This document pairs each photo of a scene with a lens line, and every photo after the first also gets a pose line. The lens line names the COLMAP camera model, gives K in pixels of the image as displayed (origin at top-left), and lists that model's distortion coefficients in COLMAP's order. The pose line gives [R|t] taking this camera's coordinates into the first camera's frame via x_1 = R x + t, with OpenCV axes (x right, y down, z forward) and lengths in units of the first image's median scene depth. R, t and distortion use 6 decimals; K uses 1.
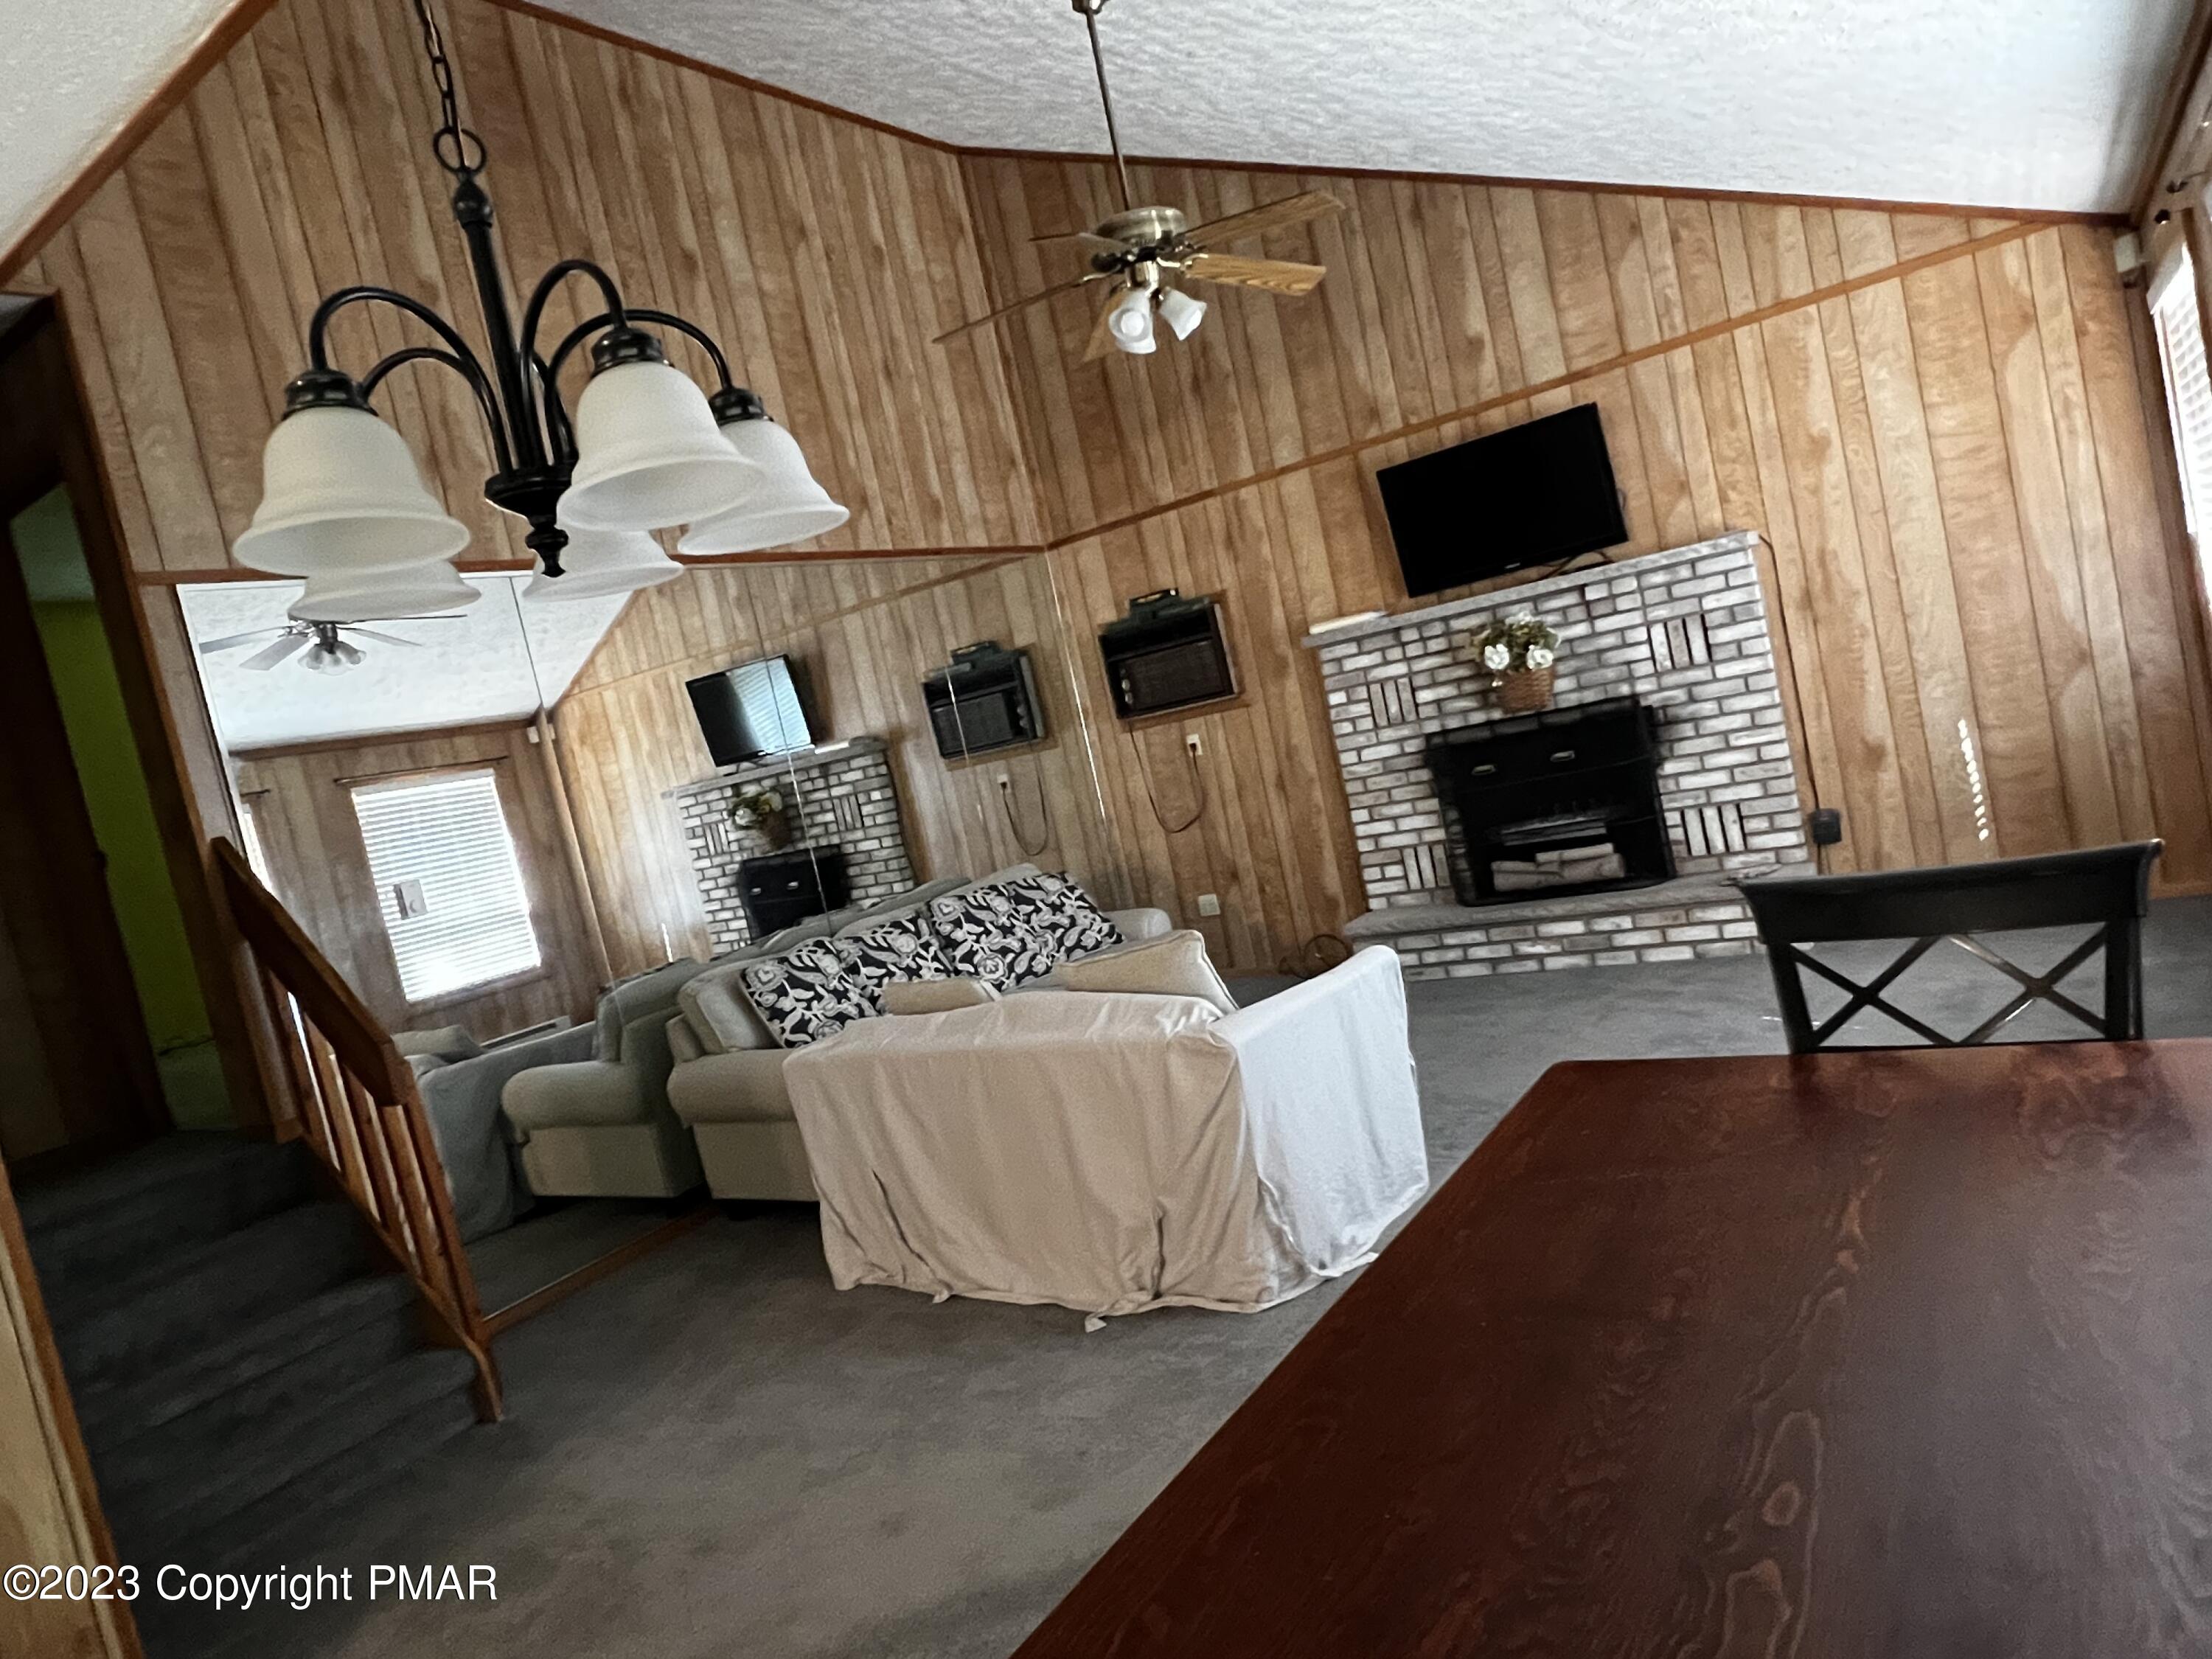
lens RADIAL K [[1376.7, 0, 1096.1], [0, 1376.7, 827.7], [0, 0, 1]] dist [-0.003318, -0.005541]
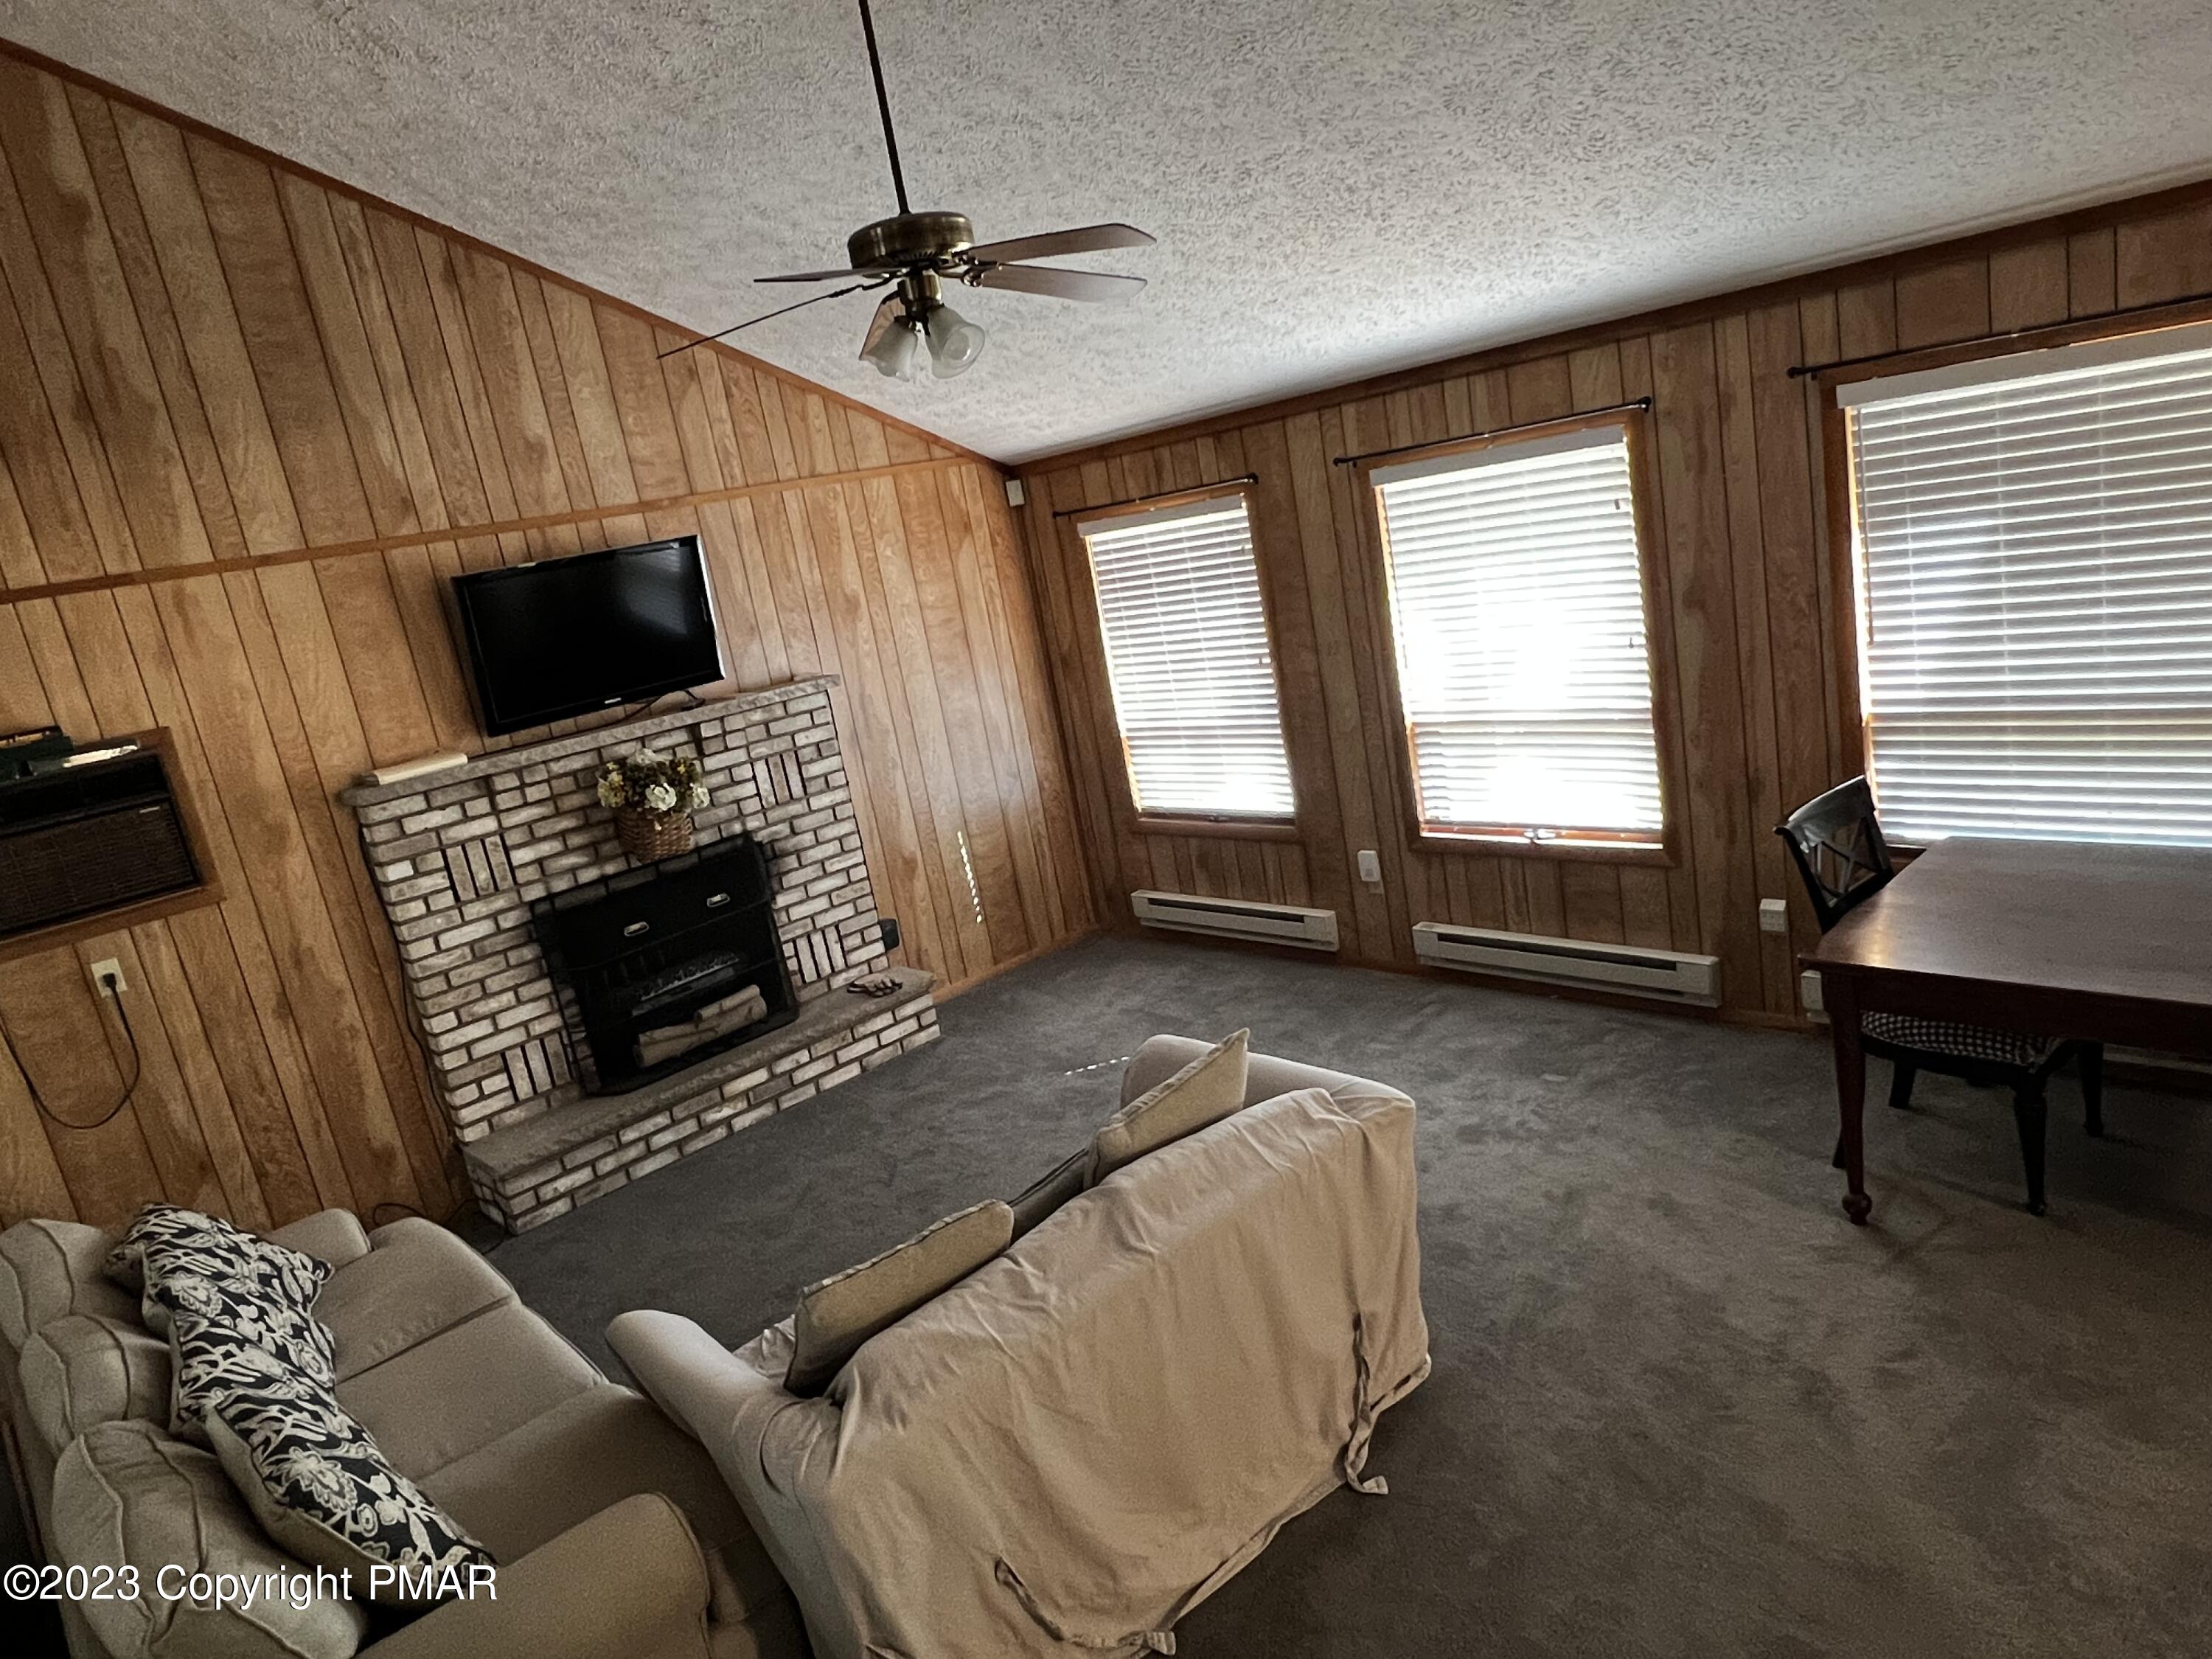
lens RADIAL K [[1376.7, 0, 1097.9], [0, 1376.7, 837.0], [0, 0, 1]] dist [-0.003318, -0.005541]
pose [[0.252776, -0.046153, 0.966423, -0.487717], [0.197271, 0.980337, -0.004780, -0.037654], [-0.947200, 0.191856, 0.256911, 0.492822]]
